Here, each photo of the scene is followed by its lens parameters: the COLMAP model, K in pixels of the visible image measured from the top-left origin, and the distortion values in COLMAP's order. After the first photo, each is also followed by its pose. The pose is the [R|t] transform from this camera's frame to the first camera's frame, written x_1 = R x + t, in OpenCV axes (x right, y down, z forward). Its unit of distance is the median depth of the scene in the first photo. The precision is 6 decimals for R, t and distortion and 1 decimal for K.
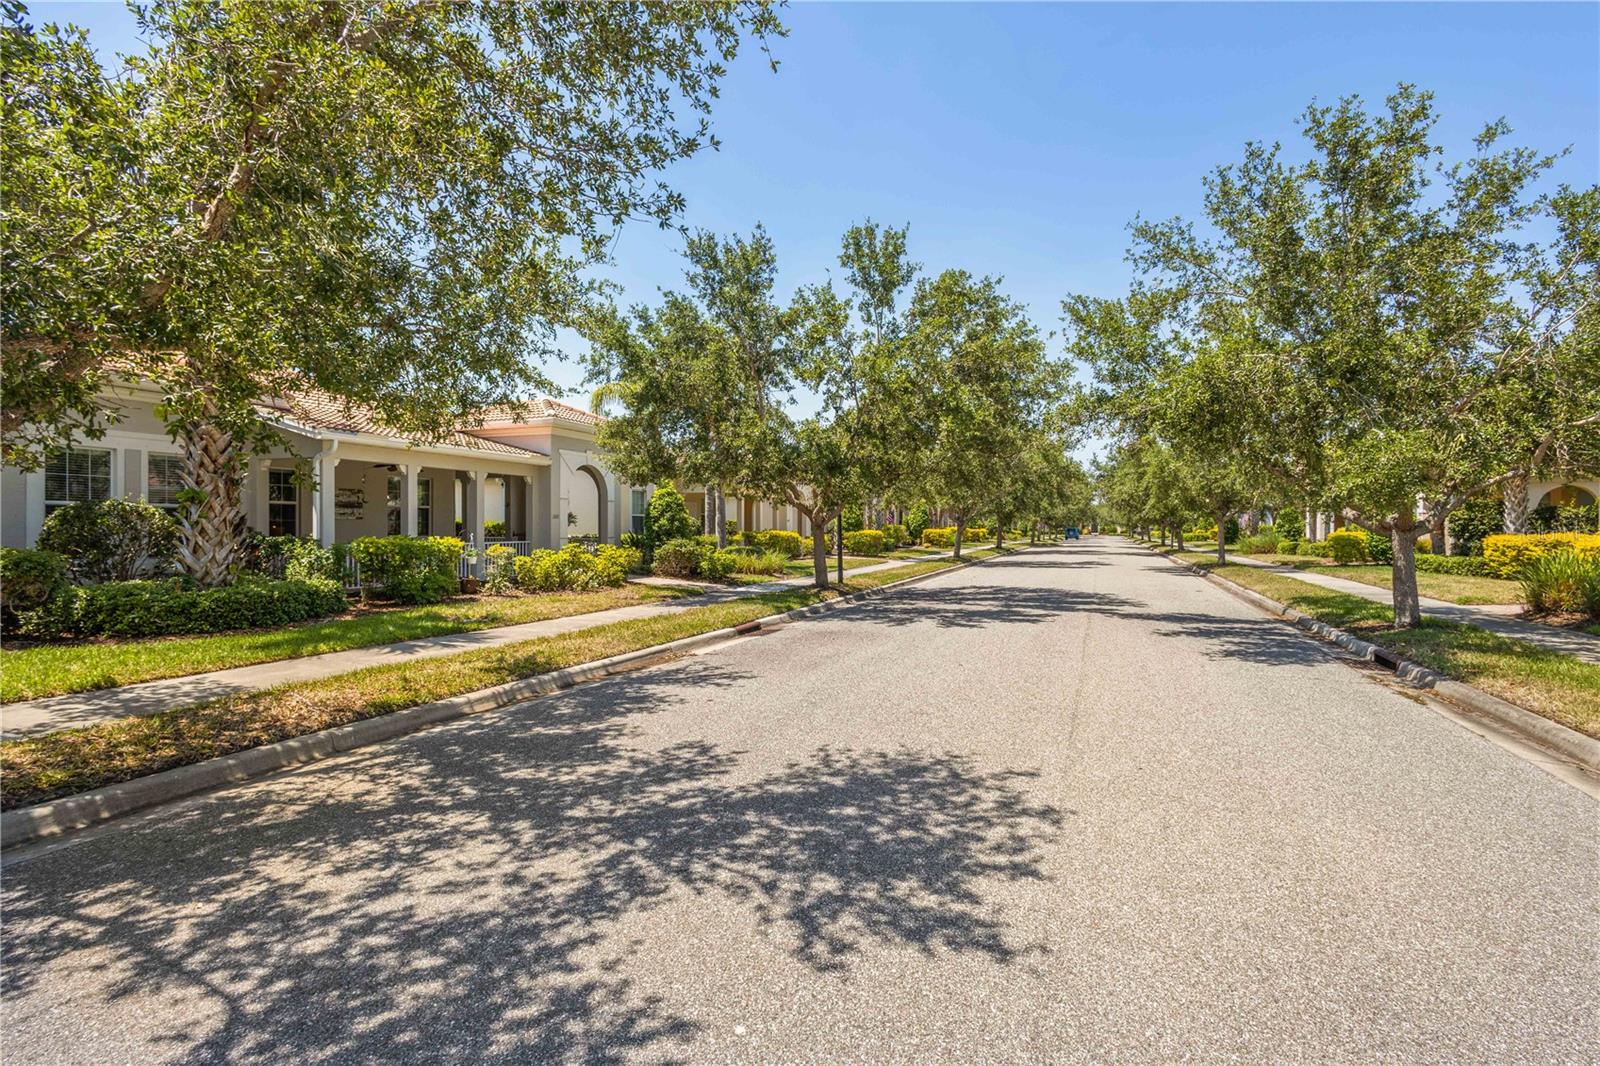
lens RADIAL K [[733.1, 0, 793.2], [0, 733.1, 532.4], [0, 0, 1]] dist [0.014692, -0.003899]
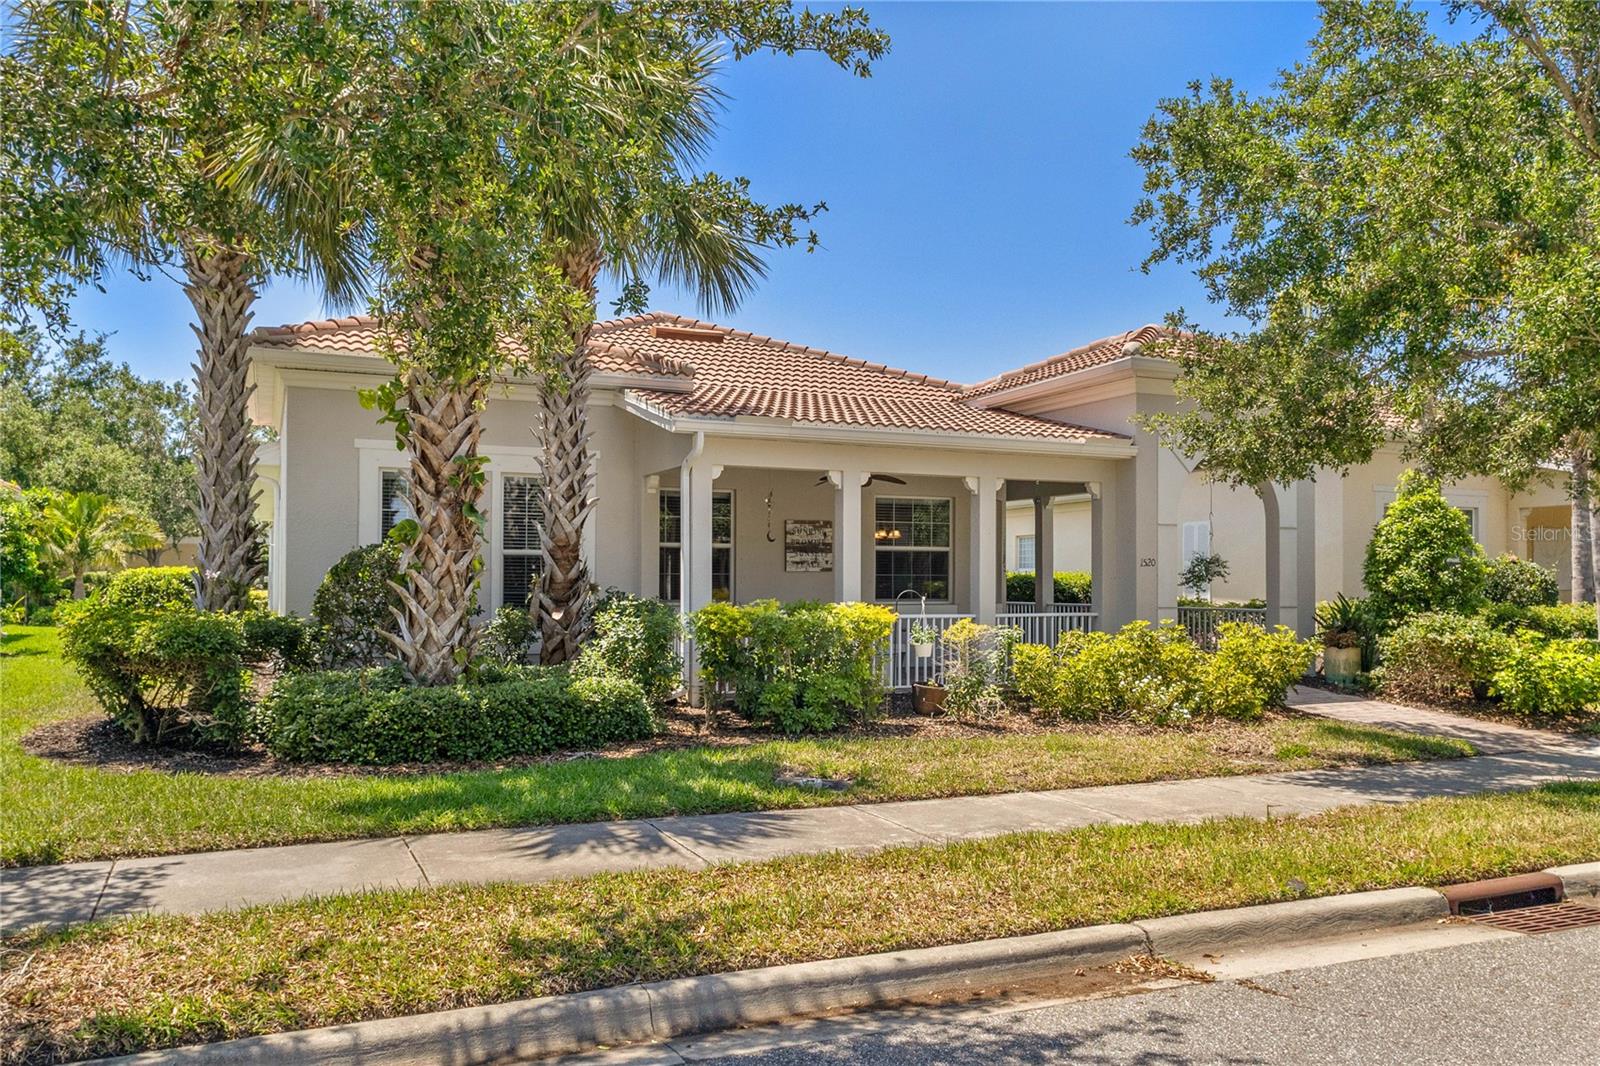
lens RADIAL K [[1210.5, 0, 797.3], [0, 1210.5, 571.3], [0, 0, 1]] dist [0.028237, -0.003844]
pose [[0.727198, -0.008552, -0.686375, 0.067785], [-0.004761, 0.999835, -0.017502, -0.001143], [0.686412, 0.015995, 0.727037, 0.312806]]
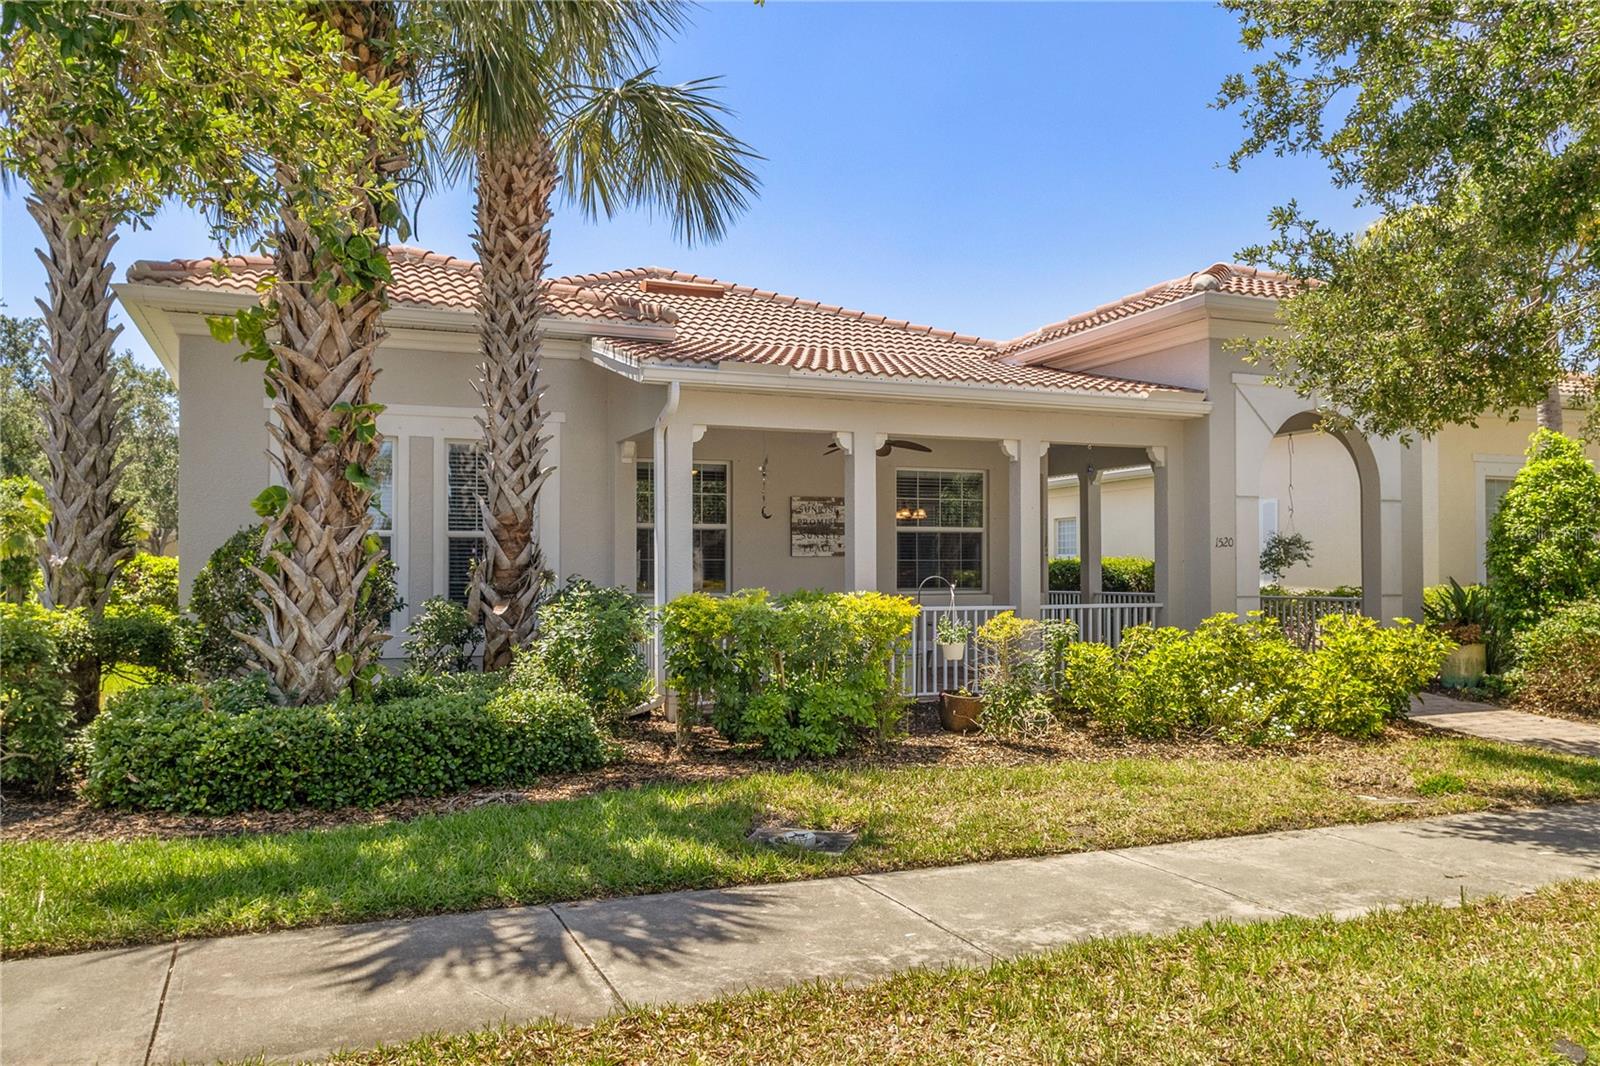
lens RADIAL K [[1210.5, 0, 793.7], [0, 1210.5, 559.4], [0, 0, 1]] dist [0.028237, -0.003844]
pose [[0.708294, -0.014276, -0.705773, -0.026533], [0.000439, 0.999804, -0.019783, 0.000629], [0.705917, 0.013702, 0.708162, 0.436570]]
